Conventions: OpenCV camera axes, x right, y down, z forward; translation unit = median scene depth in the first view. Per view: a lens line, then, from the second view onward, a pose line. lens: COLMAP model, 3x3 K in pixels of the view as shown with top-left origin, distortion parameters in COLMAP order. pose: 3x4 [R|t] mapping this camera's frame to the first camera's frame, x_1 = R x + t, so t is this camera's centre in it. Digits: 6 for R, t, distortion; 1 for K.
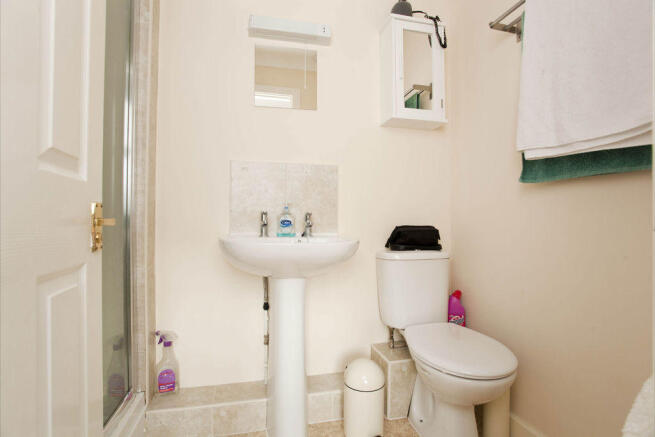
lens RADIAL K [[319.8, 0, 326.9], [0, 319.8, 217.2], [0, 0, 1]] dist [-0.003507, -0.000267]
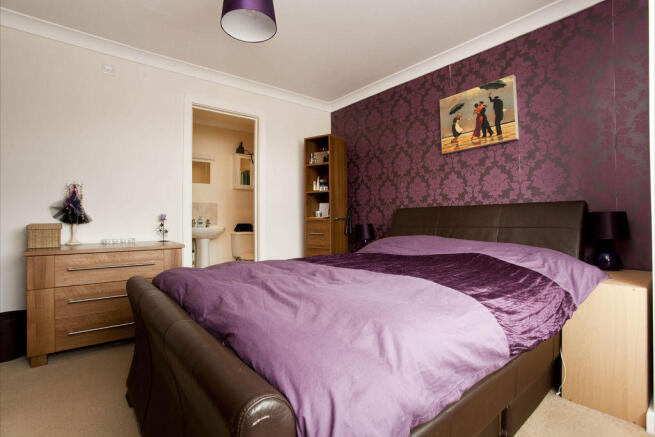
lens RADIAL K [[319.8, 0, 325.4], [0, 319.8, 212.7], [0, 0, 1]] dist [-0.003507, -0.000267]
pose [[0.900037, 0.007106, 0.435755, -0.372368], [-0.000114, 0.999871, -0.016070, -0.027774], [-0.435813, 0.014414, 0.899922, -2.178875]]
